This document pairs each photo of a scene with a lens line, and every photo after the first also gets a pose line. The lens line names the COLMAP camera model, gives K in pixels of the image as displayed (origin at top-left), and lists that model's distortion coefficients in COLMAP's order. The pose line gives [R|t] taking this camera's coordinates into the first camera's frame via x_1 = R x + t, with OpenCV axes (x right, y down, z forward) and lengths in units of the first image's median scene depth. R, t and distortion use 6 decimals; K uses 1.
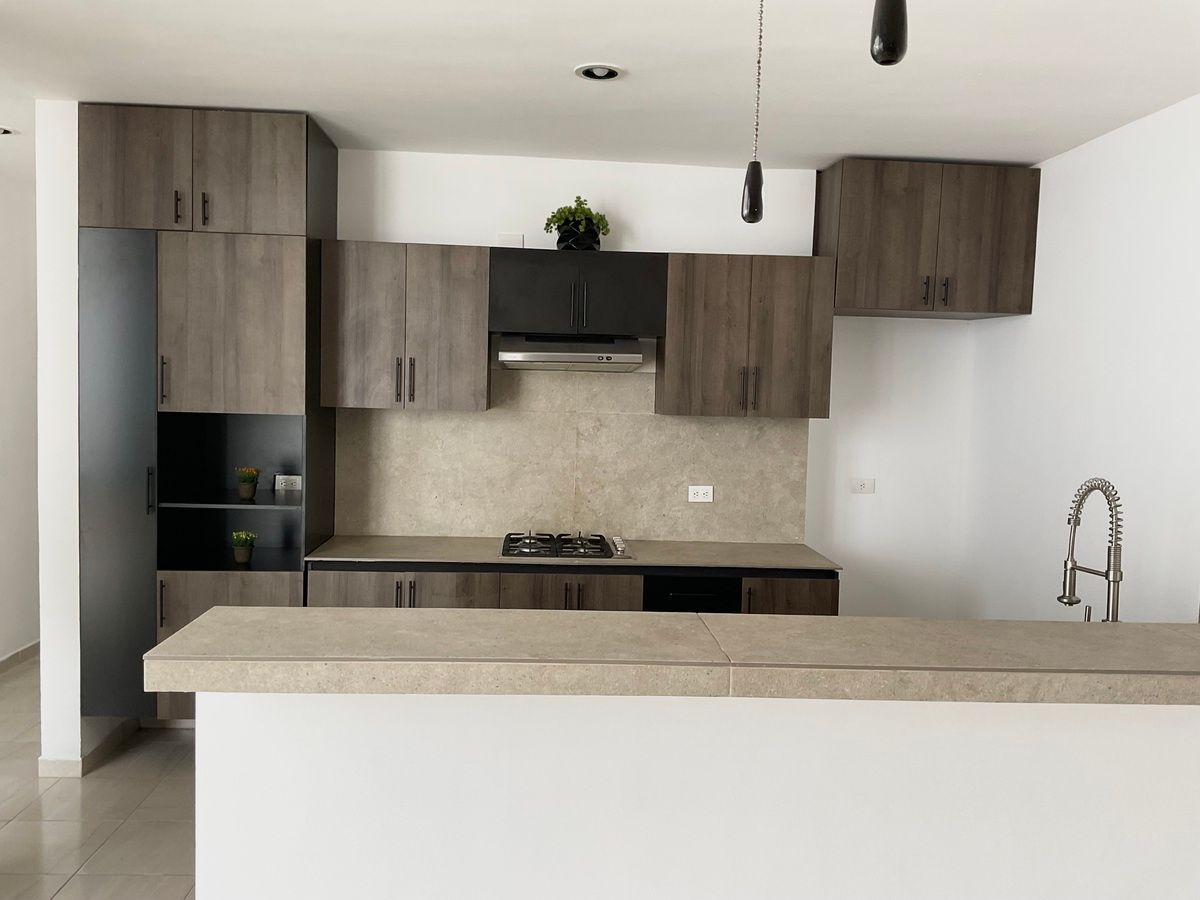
lens RADIAL K [[1010.7, 0, 600.1], [0, 1010.7, 446.9], [0, 0, 1]] dist [-0.006031, -0.010859]
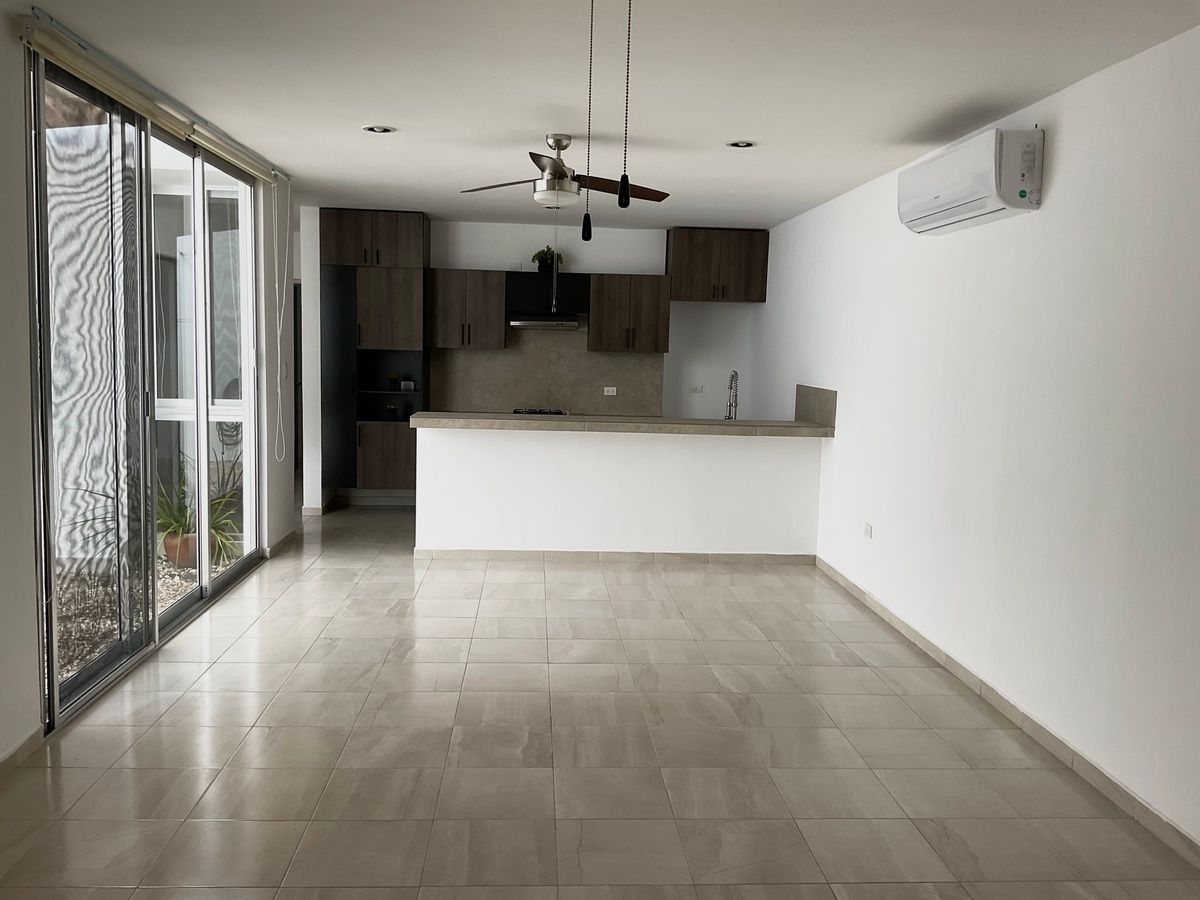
lens RADIAL K [[1010.7, 0, 600.9], [0, 1010.7, 453.7], [0, 0, 1]] dist [-0.006031, -0.010859]
pose [[0.999995, -0.001161, 0.002924, 0.081159], [0.001008, 0.998644, 0.052042, 0.071519], [-0.002980, -0.052039, 0.998641, -1.100495]]
